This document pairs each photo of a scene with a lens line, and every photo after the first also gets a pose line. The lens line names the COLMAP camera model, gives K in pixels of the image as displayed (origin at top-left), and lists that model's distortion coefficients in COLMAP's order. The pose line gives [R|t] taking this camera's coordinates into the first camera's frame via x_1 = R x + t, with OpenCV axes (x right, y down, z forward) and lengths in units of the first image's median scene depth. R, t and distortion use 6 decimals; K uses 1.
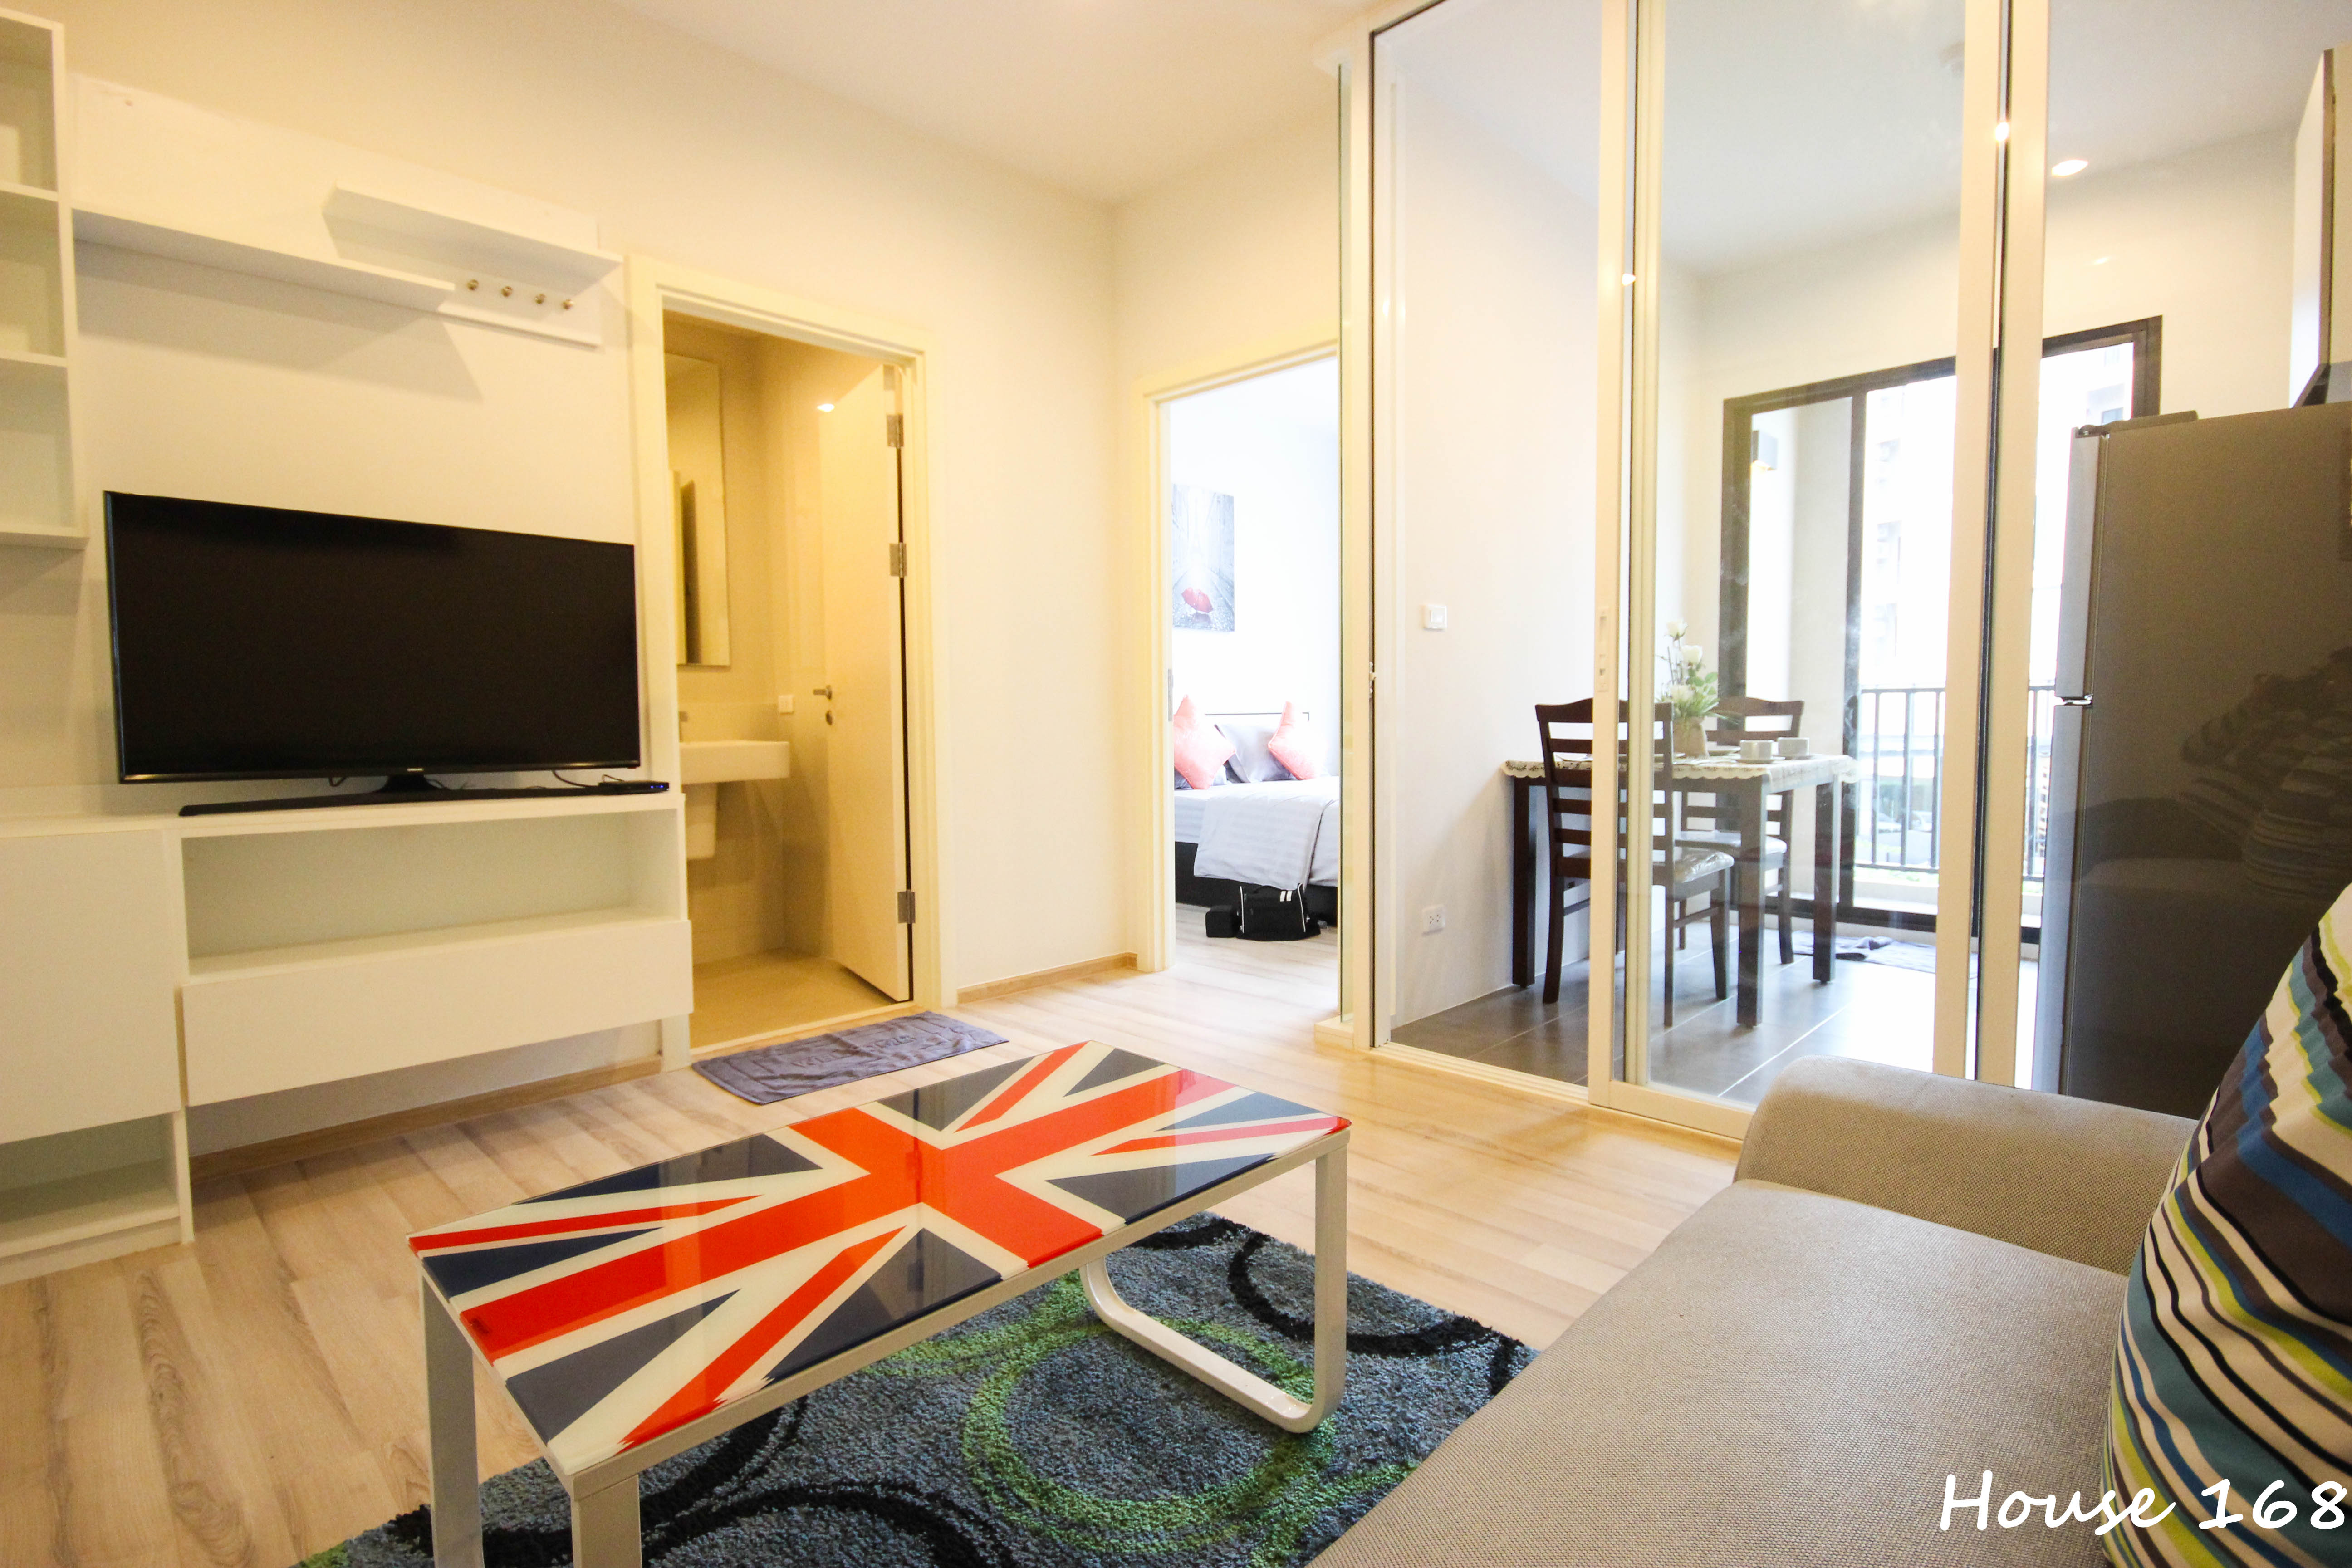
lens RADIAL K [[1139.0, 0, 1180.3], [0, 1139.0, 759.5], [0, 0, 1]] dist [-0.001267, -0.000310]
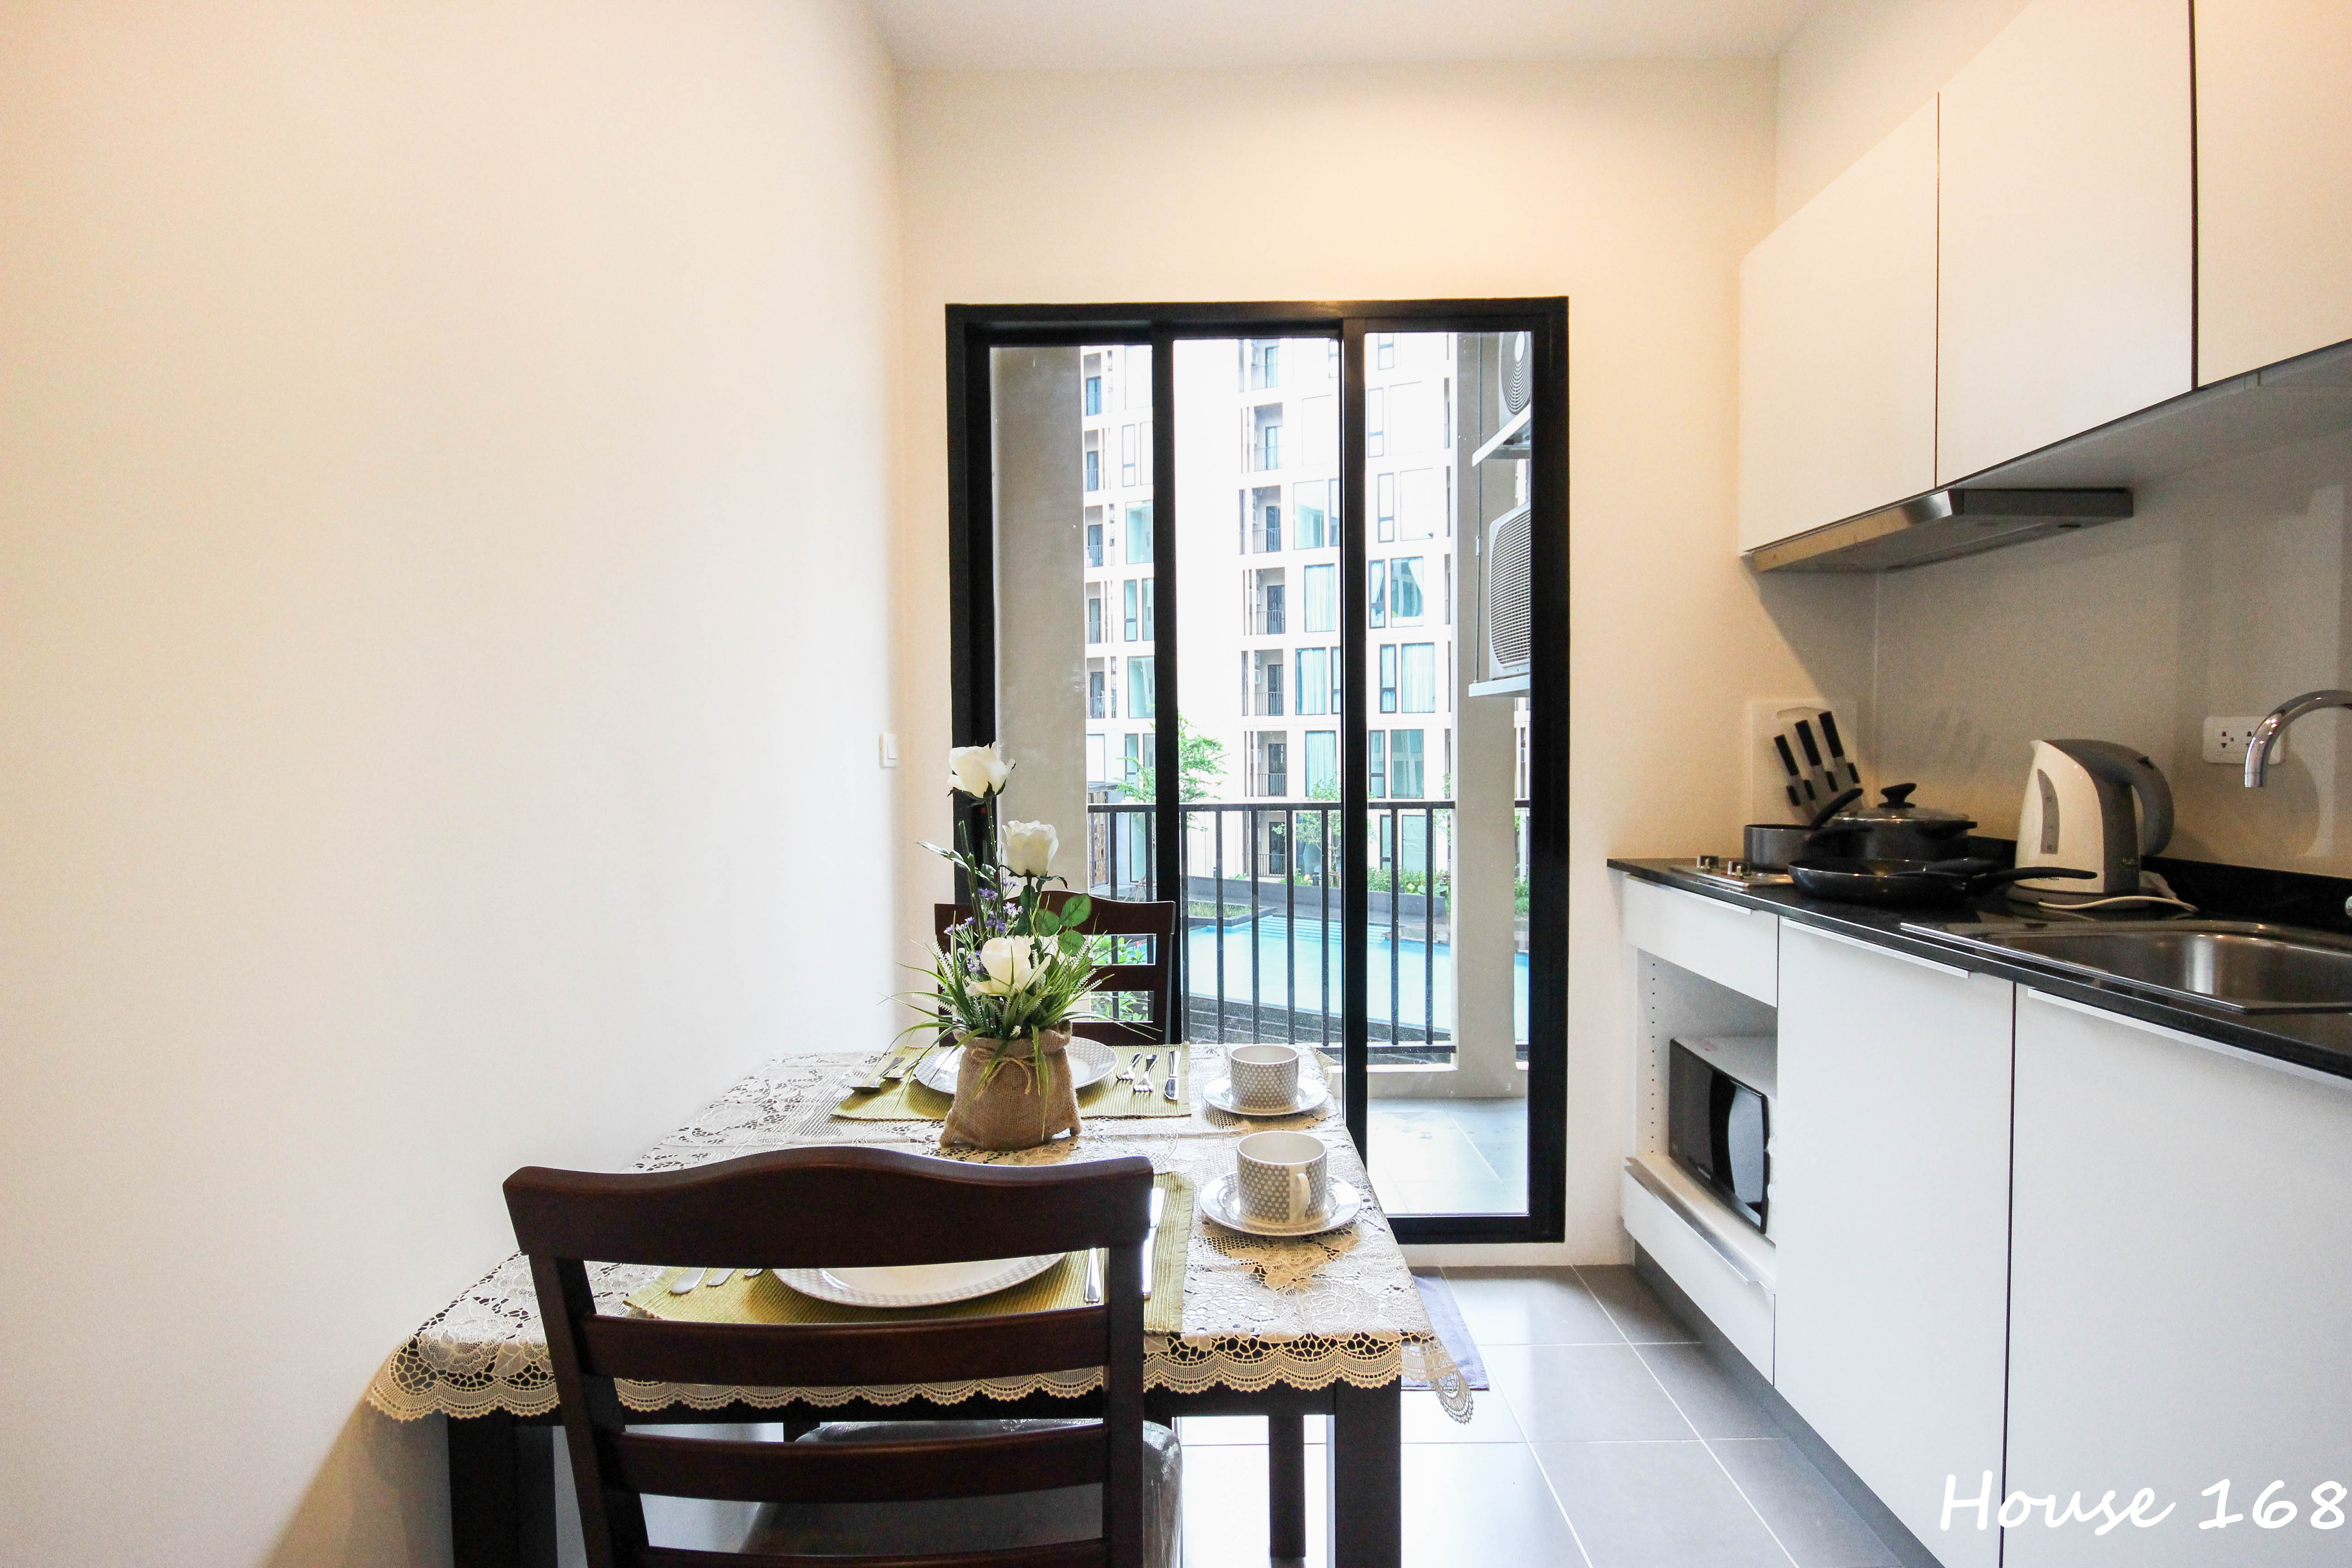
lens RADIAL K [[1093.6, 0, 1182.8], [0, 1093.6, 779.9], [0, 0, 1]] dist [0.003167, -0.007211]
pose [[0.709617, -0.021984, 0.704245, 0.455404], [0.043052, 0.998998, -0.012196, -0.204405], [-0.703272, 0.038974, 0.709852, 1.339581]]
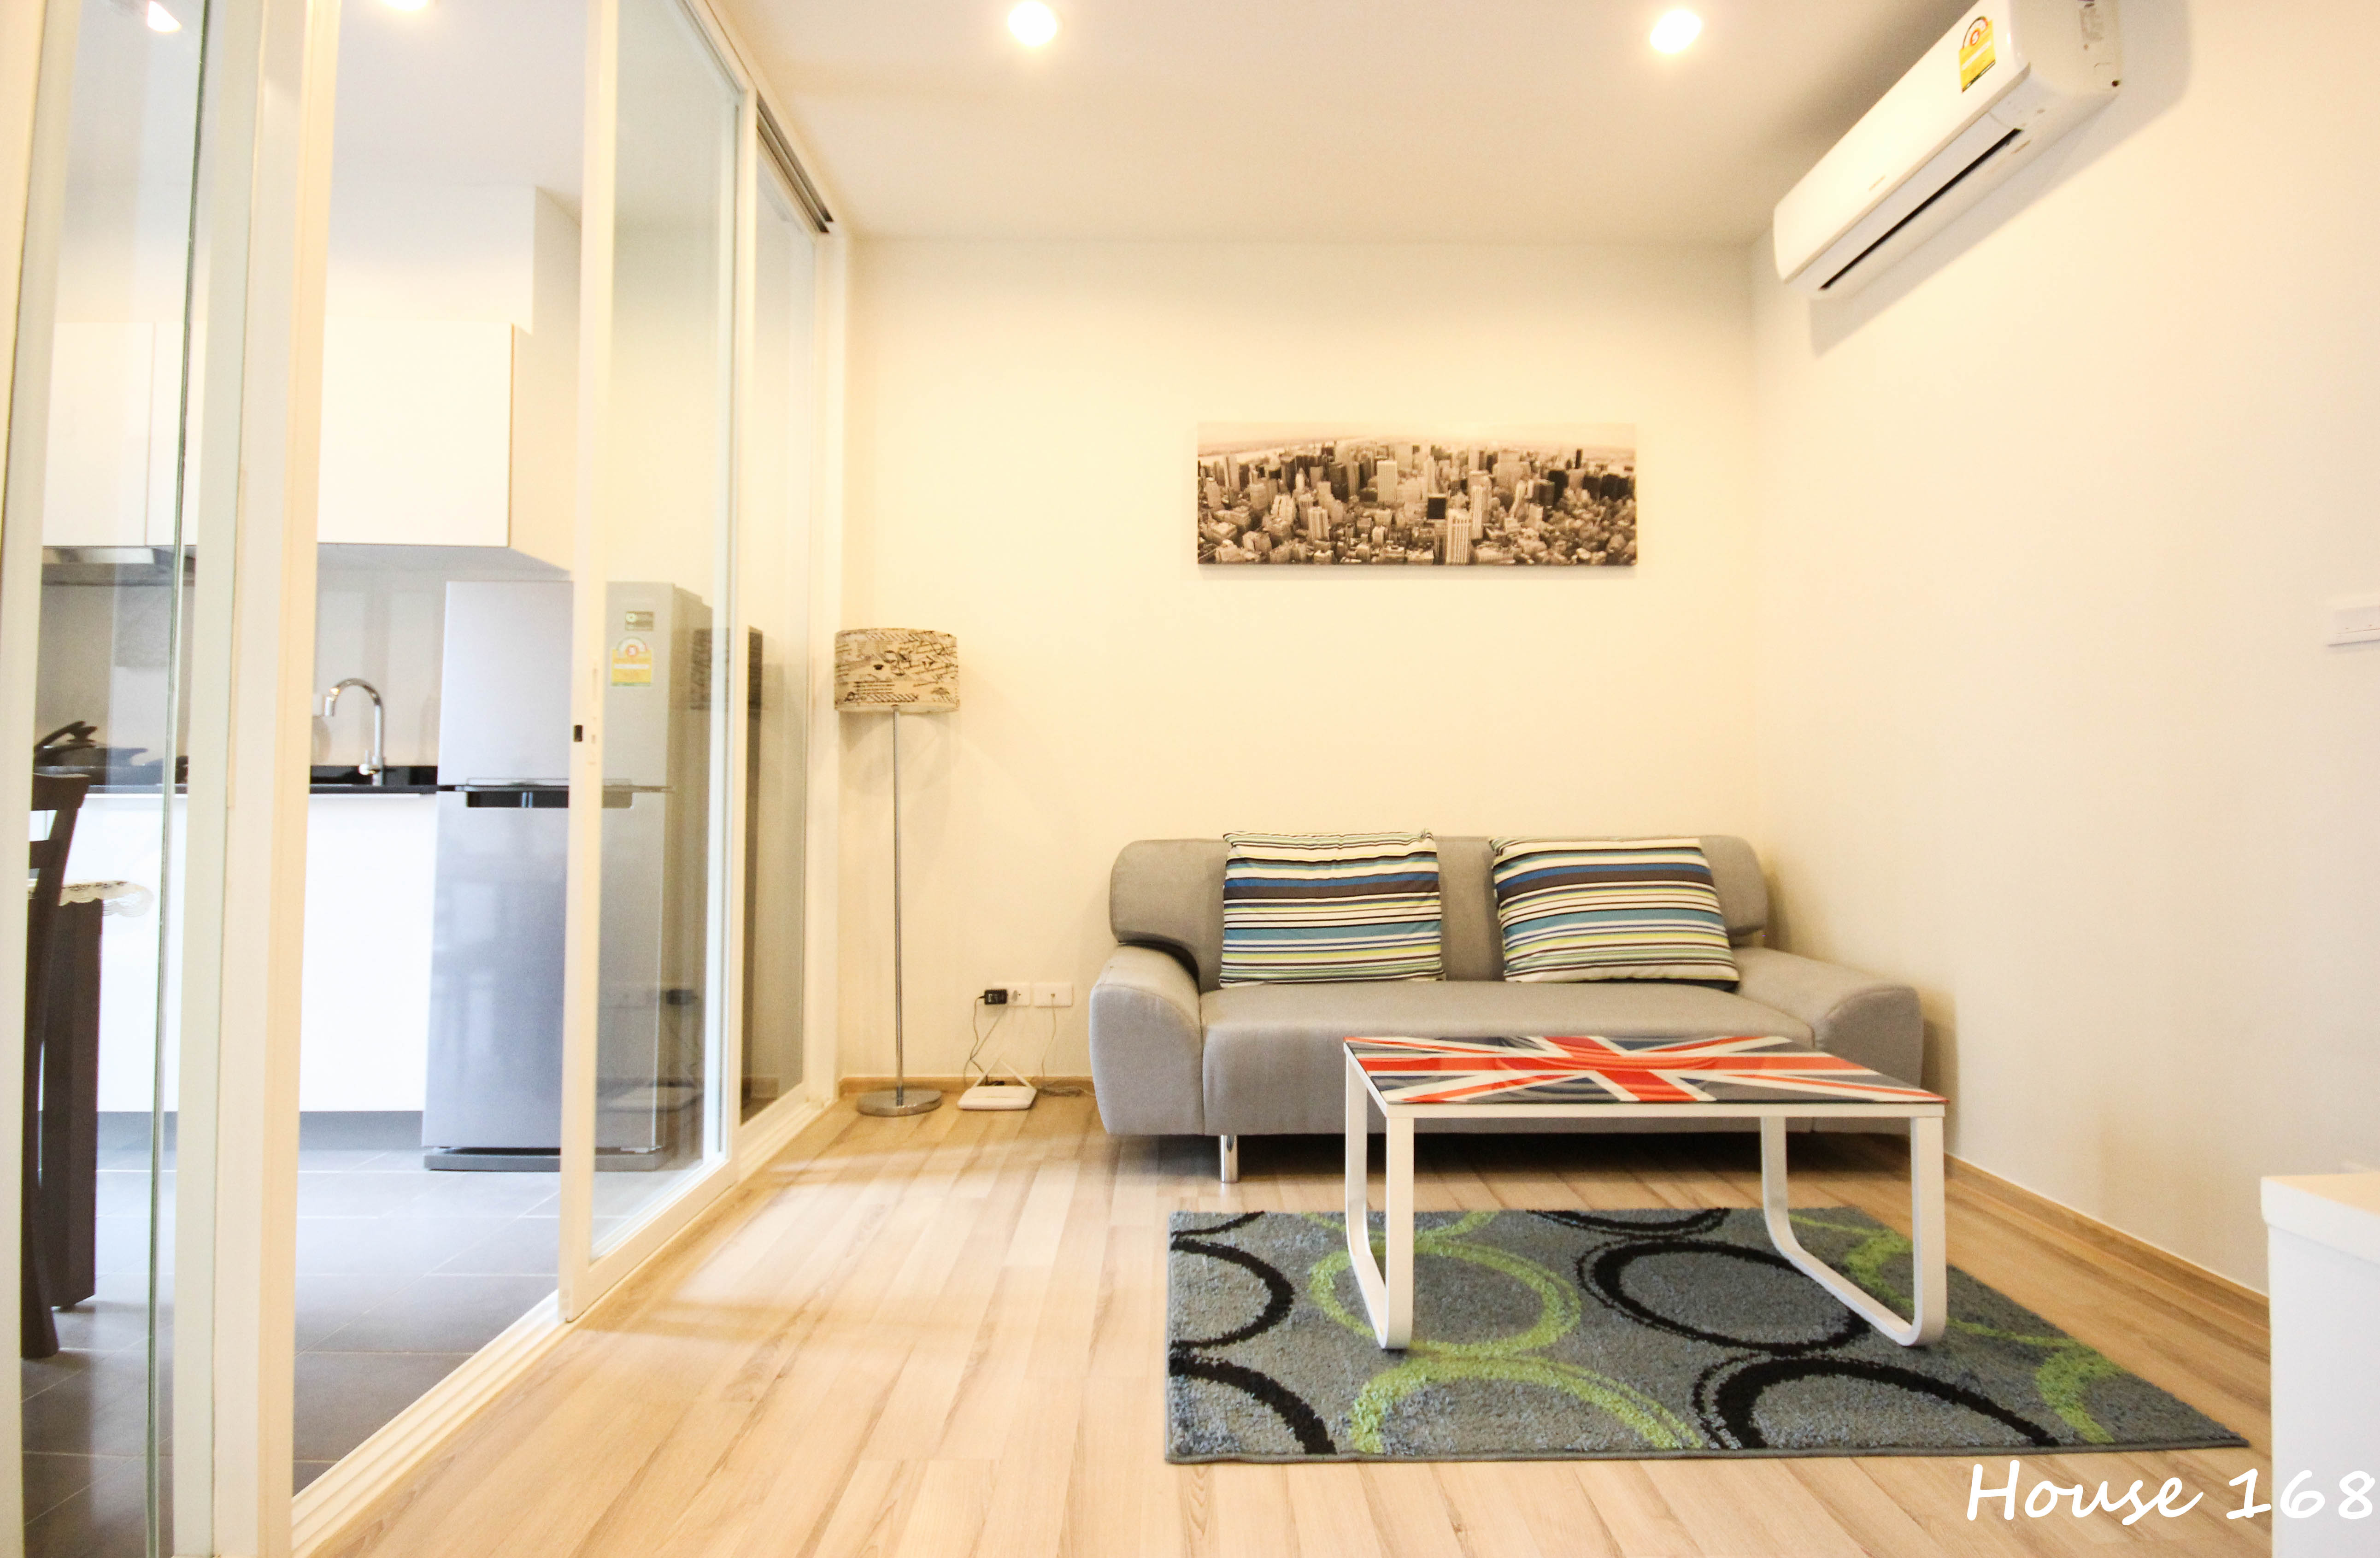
lens RADIAL K [[1097.1, 0, 1194.4], [0, 1097.1, 767.3], [0, 0, 1]] dist [-0.018016, 0.000192]
pose [[-0.710881, 0.032964, 0.702539, -0.571803], [0.045054, 0.998984, -0.001284, -0.049922], [-0.701867, 0.030740, -0.711644, 1.590588]]
